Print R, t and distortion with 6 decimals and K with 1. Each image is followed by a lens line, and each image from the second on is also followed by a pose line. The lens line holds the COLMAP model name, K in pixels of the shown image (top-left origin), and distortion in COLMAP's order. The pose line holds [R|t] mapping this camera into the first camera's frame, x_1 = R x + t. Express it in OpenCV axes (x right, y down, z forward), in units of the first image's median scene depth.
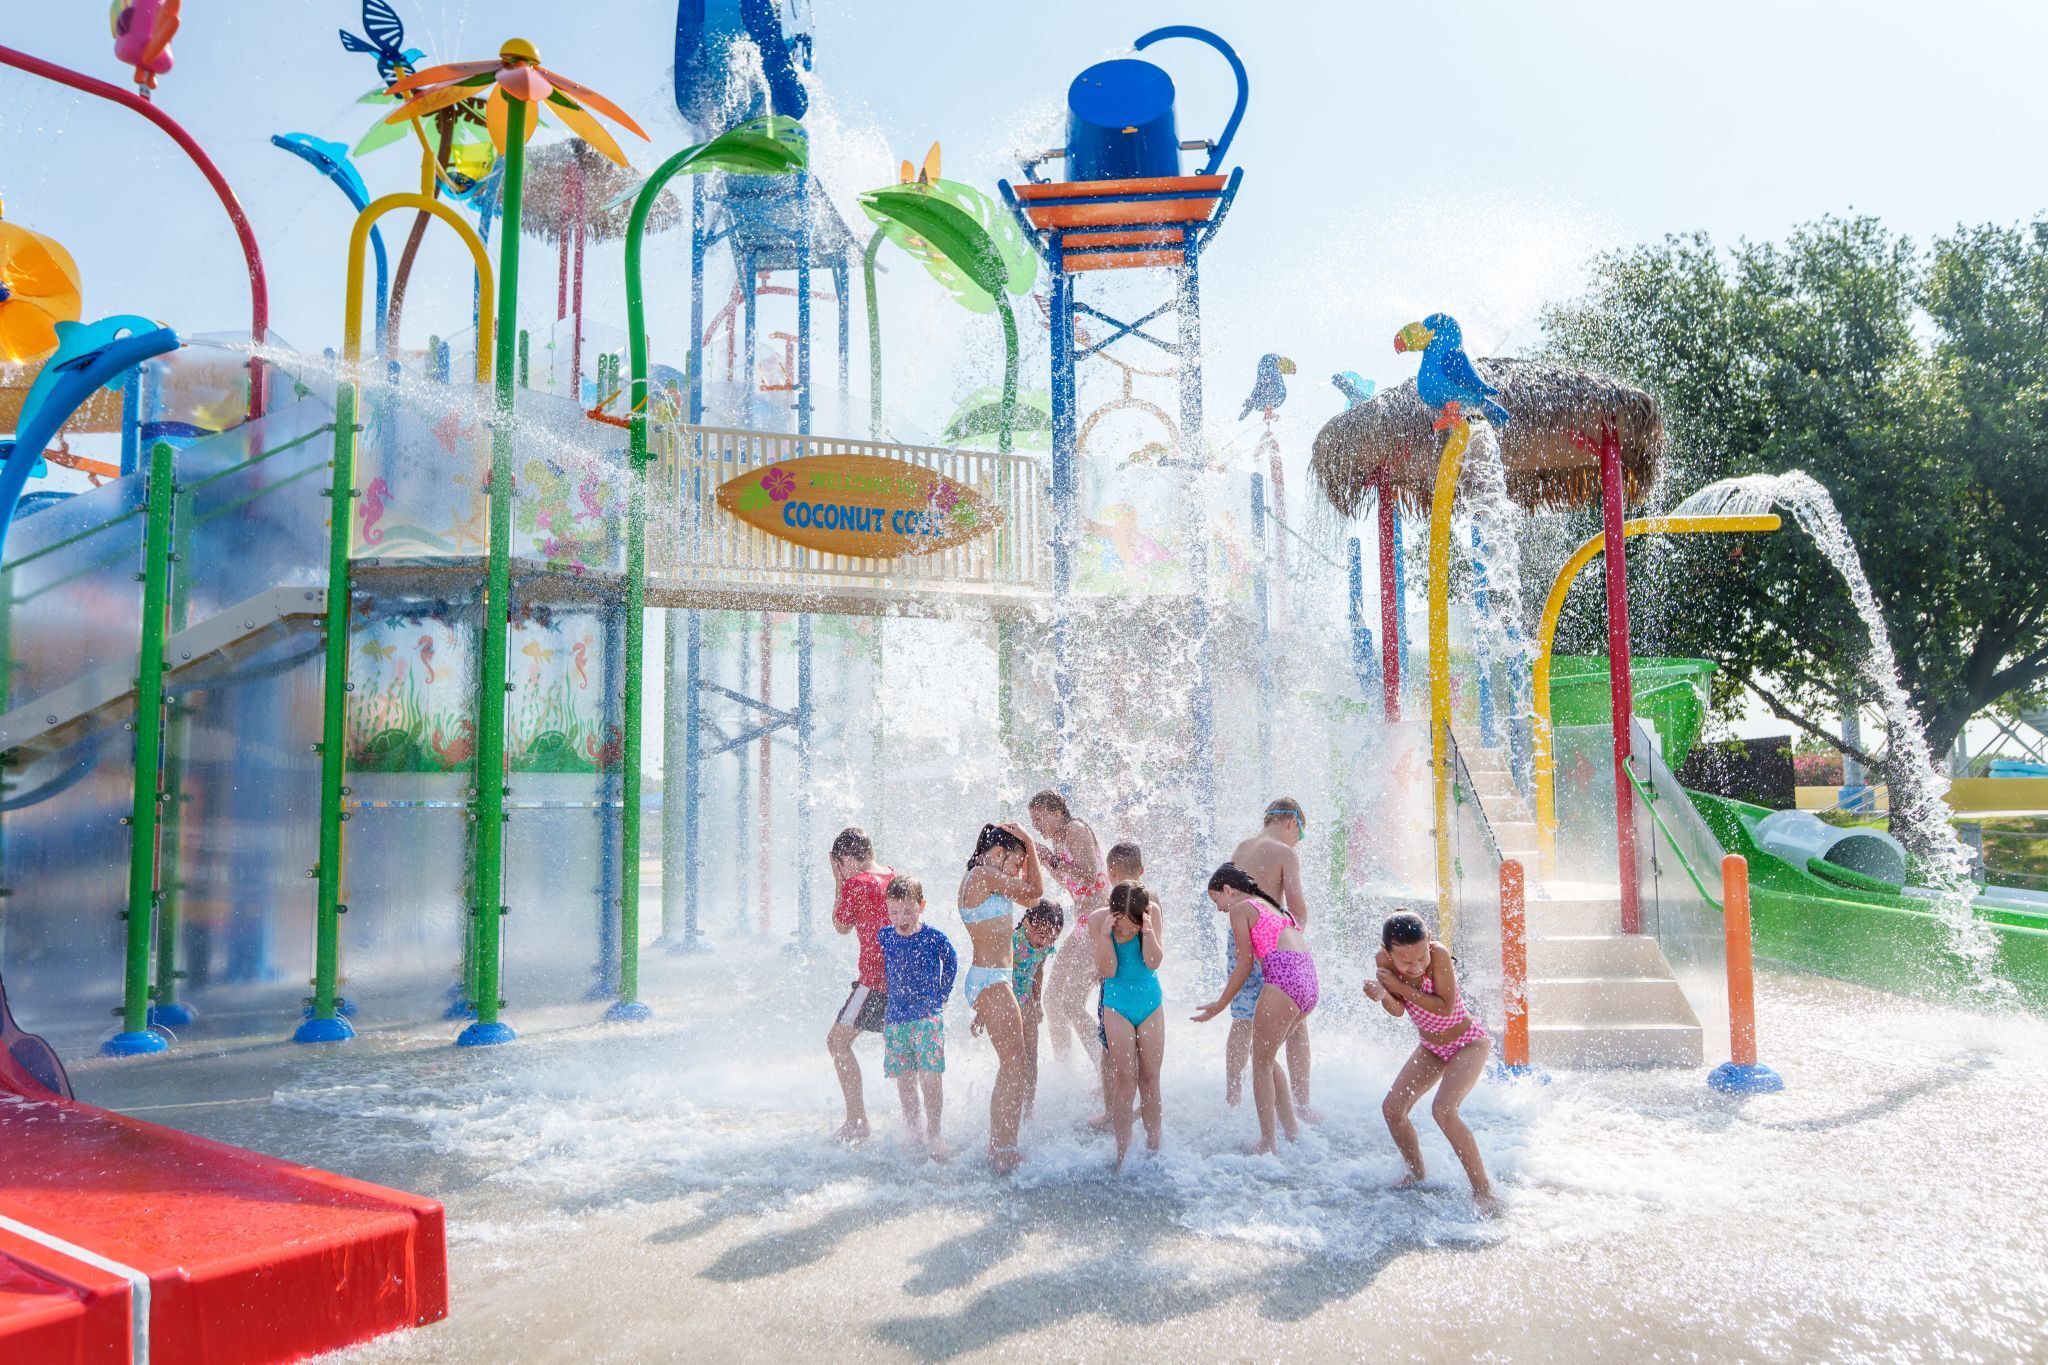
lens RADIAL K [[1296.0, 0, 1024.0], [0, 1296.0, 682.5], [0, 0, 1]] dist [-0.026859, 0.003169]
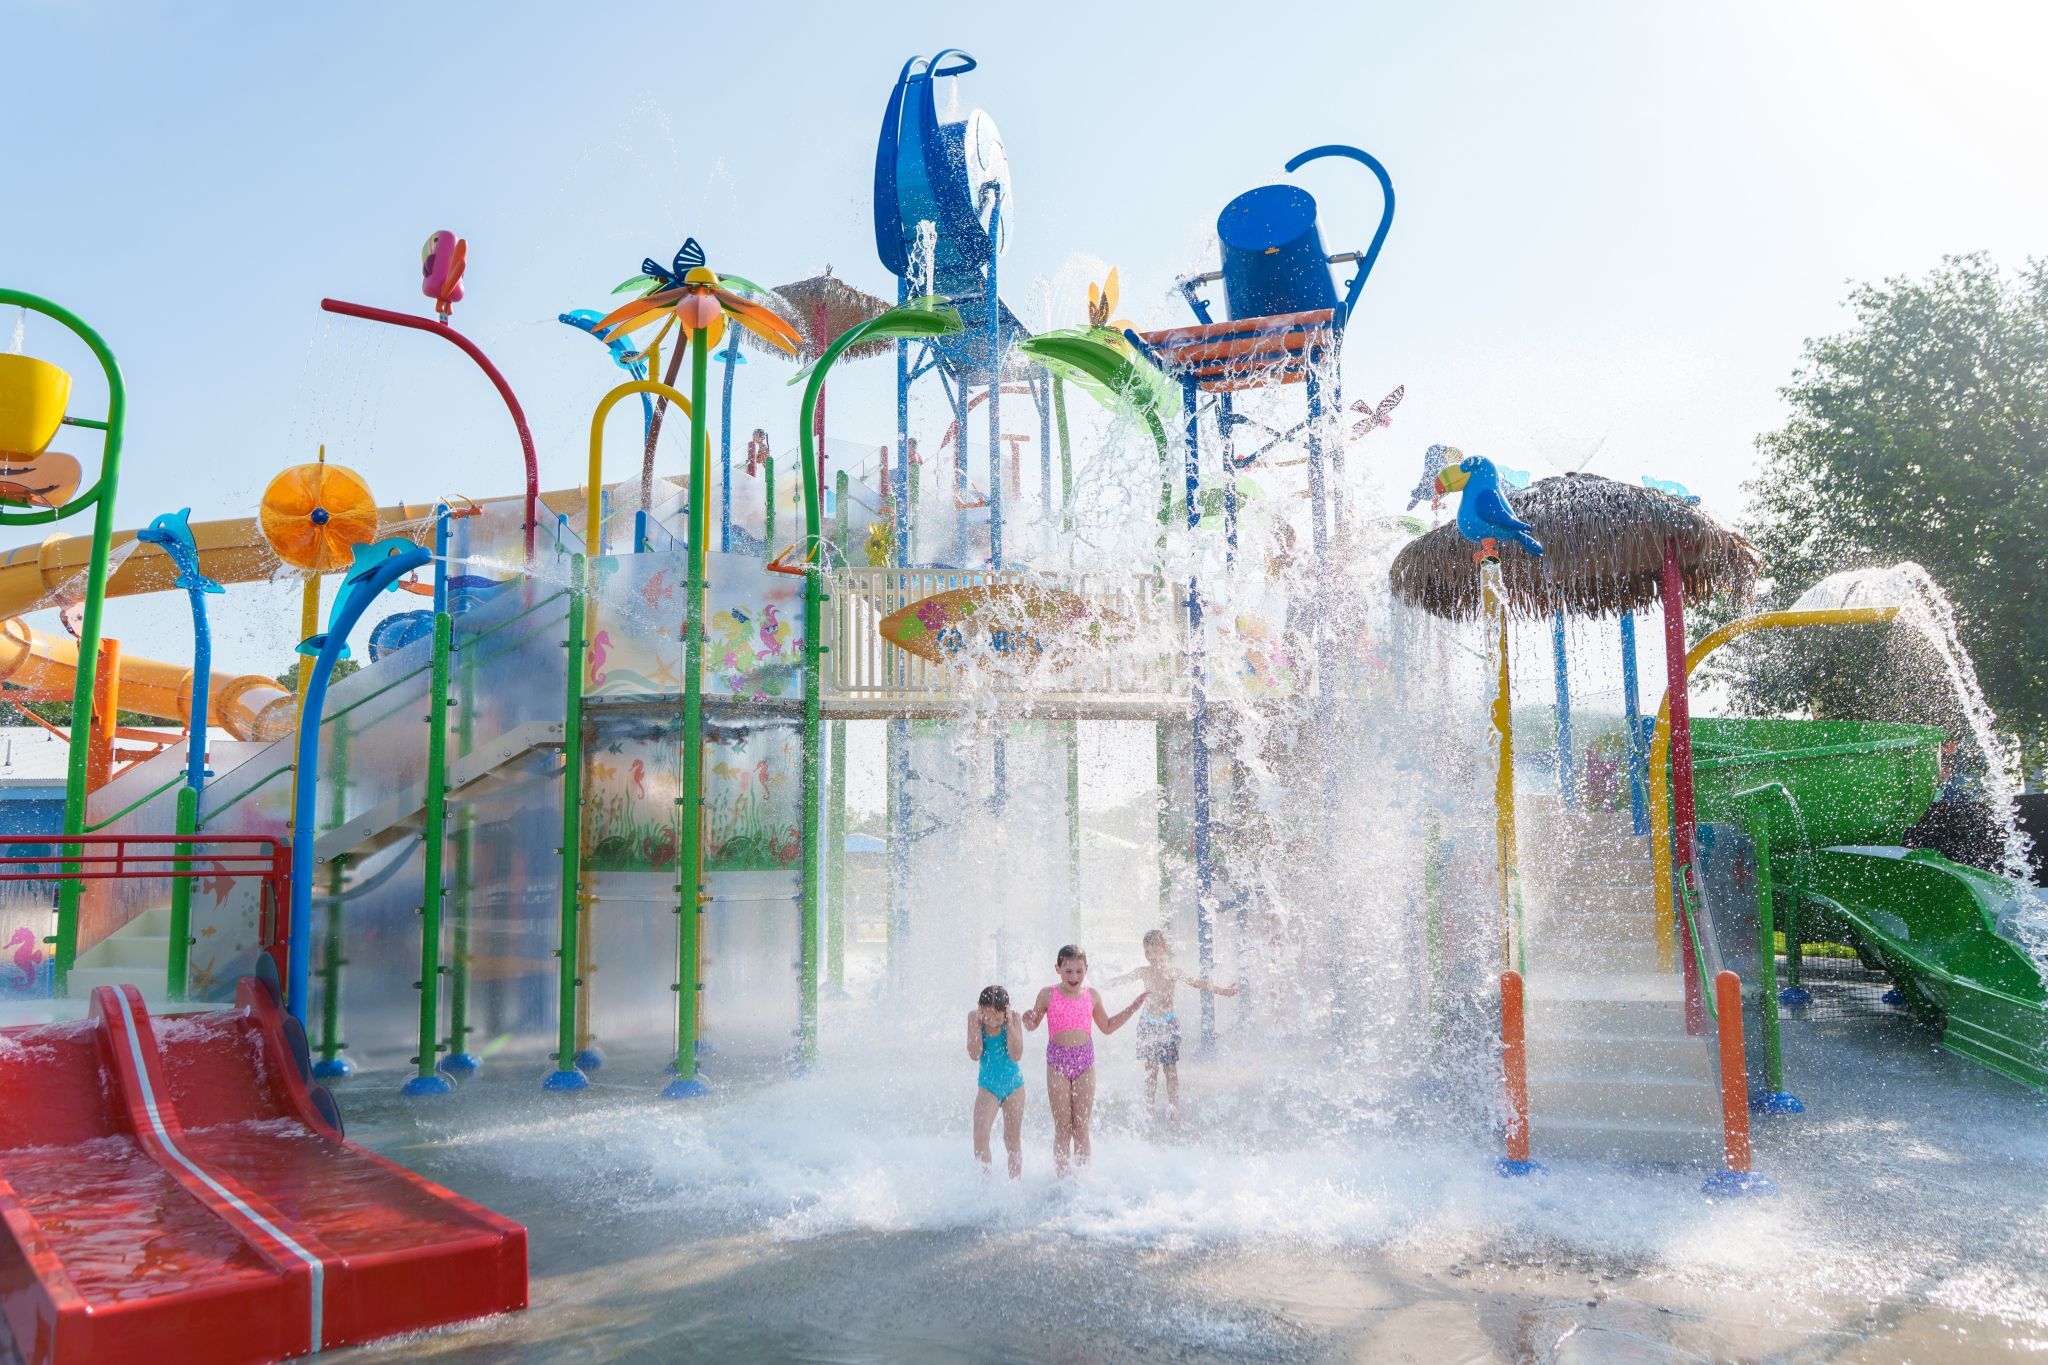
lens RADIAL K [[1296.0, 0, 1024.0], [0, 1296.0, 682.5], [0, 0, 1]] dist [-0.026859, 0.003169]
pose [[0.975422, -0.027205, -0.218658, 0.134997], [0.018386, 0.998937, -0.042266, -0.042457], [0.219575, 0.037207, 0.974886, -0.096216]]
